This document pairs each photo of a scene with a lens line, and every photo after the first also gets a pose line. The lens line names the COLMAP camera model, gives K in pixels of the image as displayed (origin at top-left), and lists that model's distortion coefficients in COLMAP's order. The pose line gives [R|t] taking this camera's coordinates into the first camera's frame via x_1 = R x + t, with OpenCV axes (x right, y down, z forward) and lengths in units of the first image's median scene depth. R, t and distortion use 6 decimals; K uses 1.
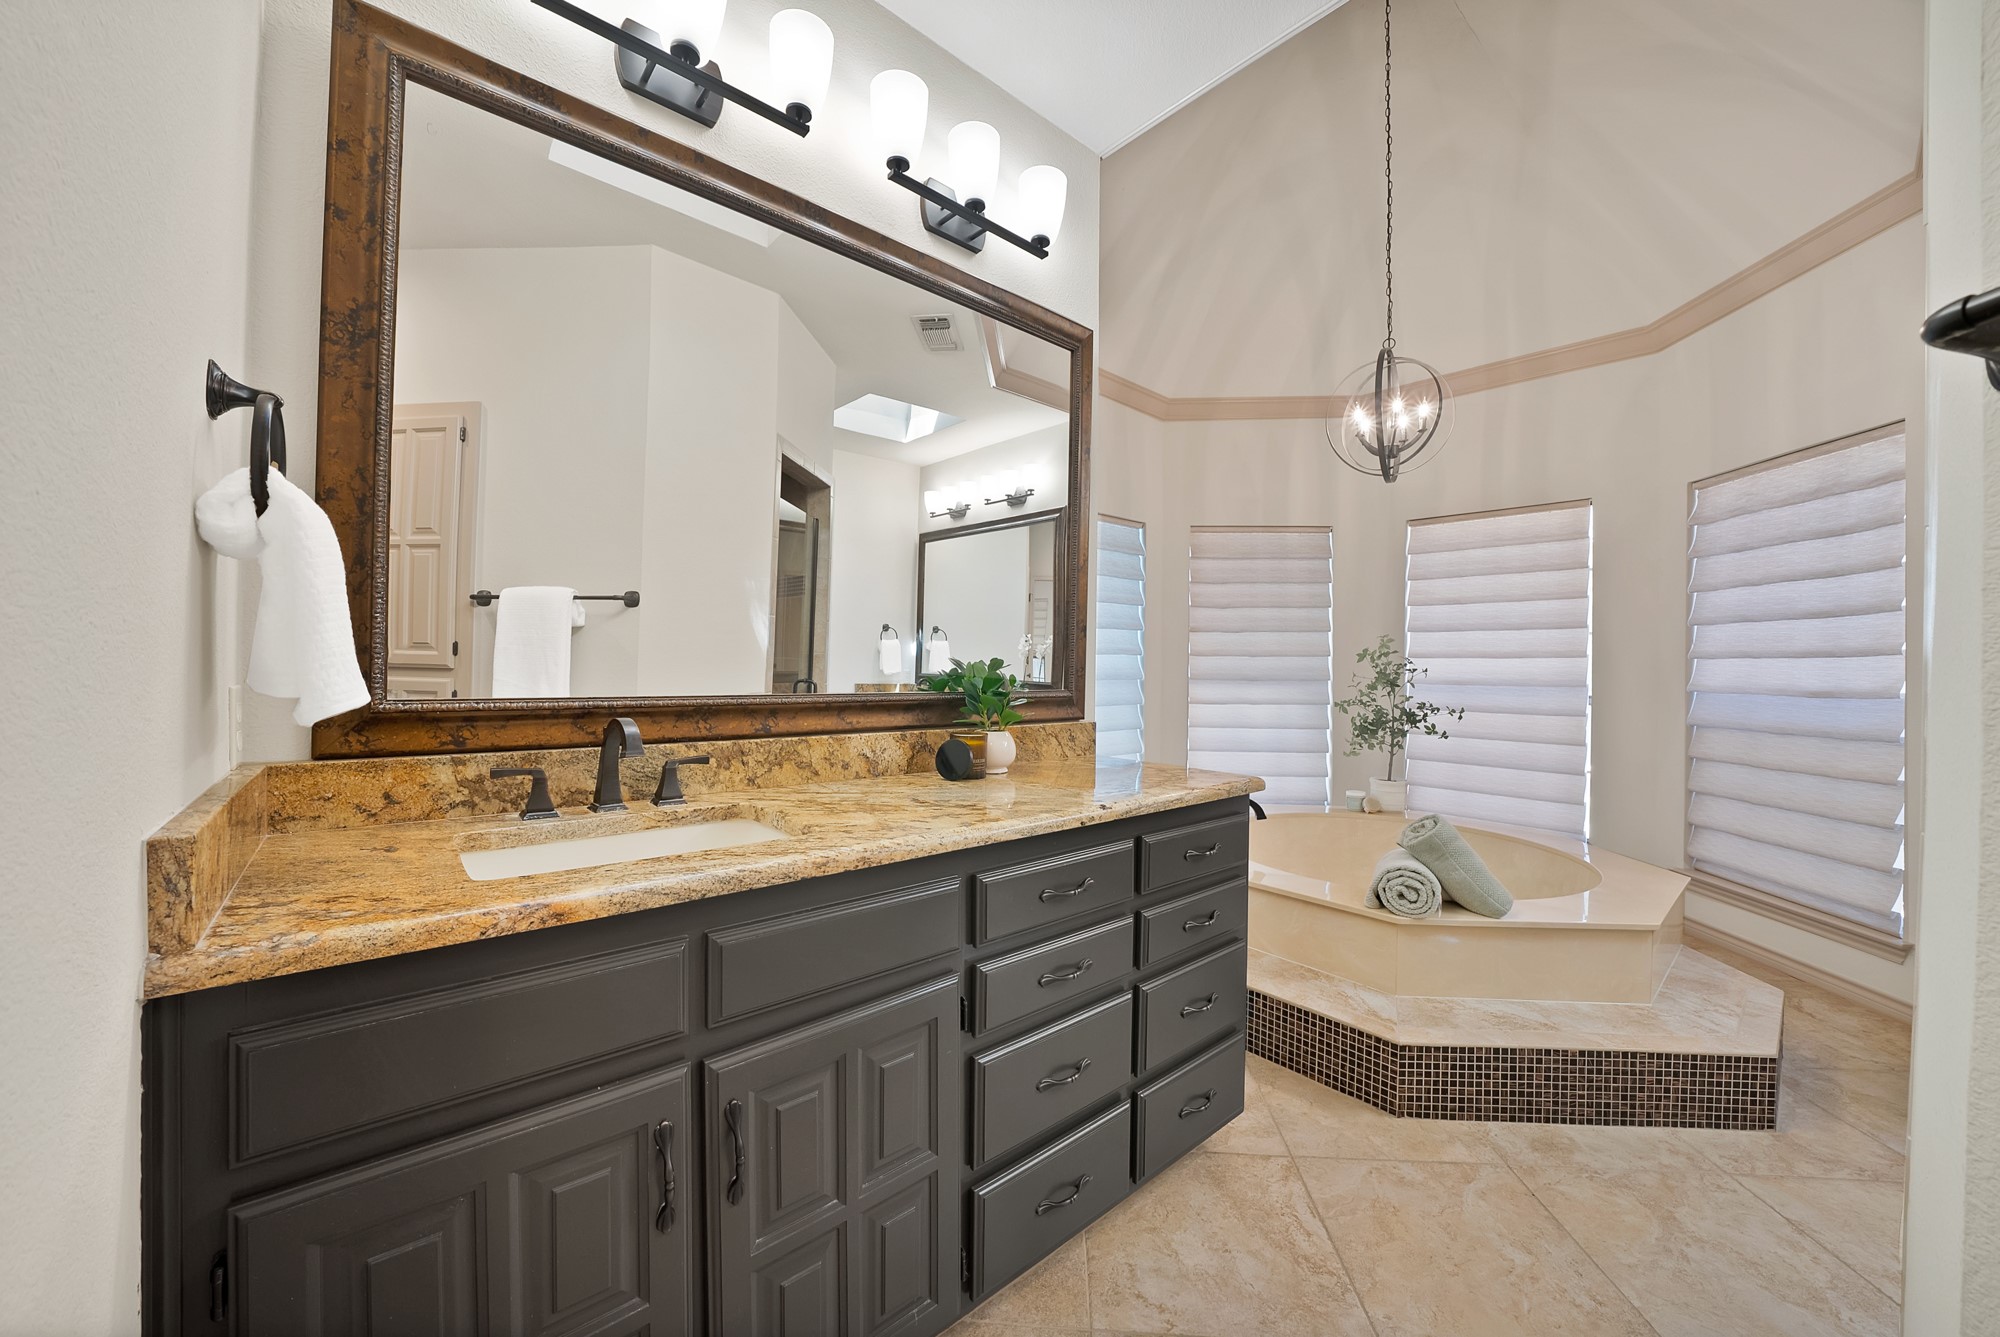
lens RADIAL K [[728.3, 0, 990.5], [0, 728.3, 655.2], [0, 0, 1]] dist [-0.024340, 0.001826]
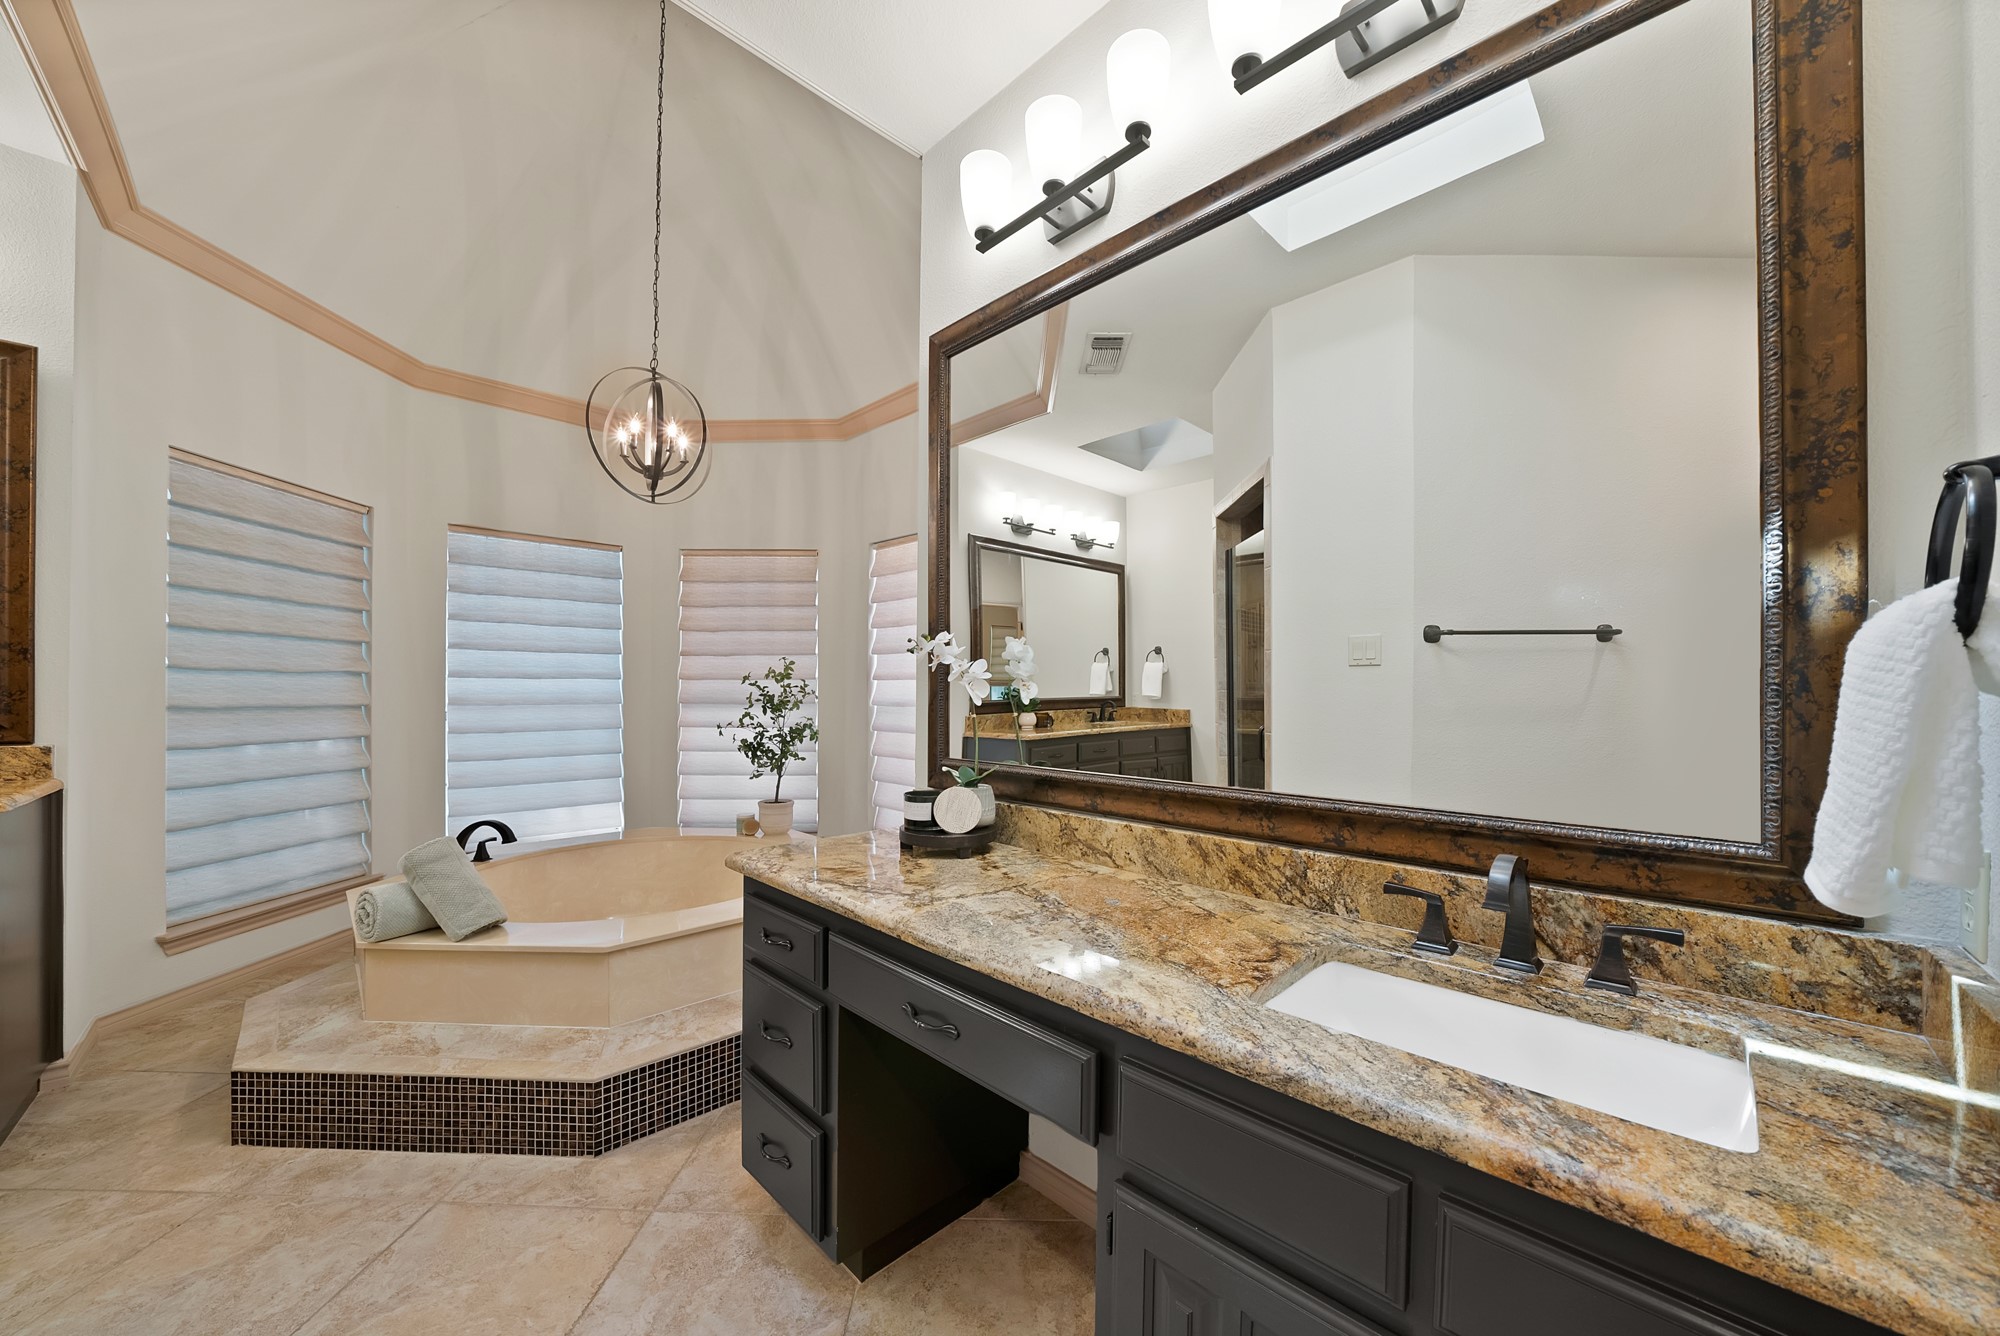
lens RADIAL K [[728.3, 0, 1001.7], [0, 728.3, 683.2], [0, 0, 1]] dist [-0.024340, 0.001826]
pose [[0.997881, -0.007855, 0.064592, 1.593422], [0.007842, 0.999969, 0.000453, 0.018654], [-0.064593, 0.000054, 0.997912, -0.034320]]
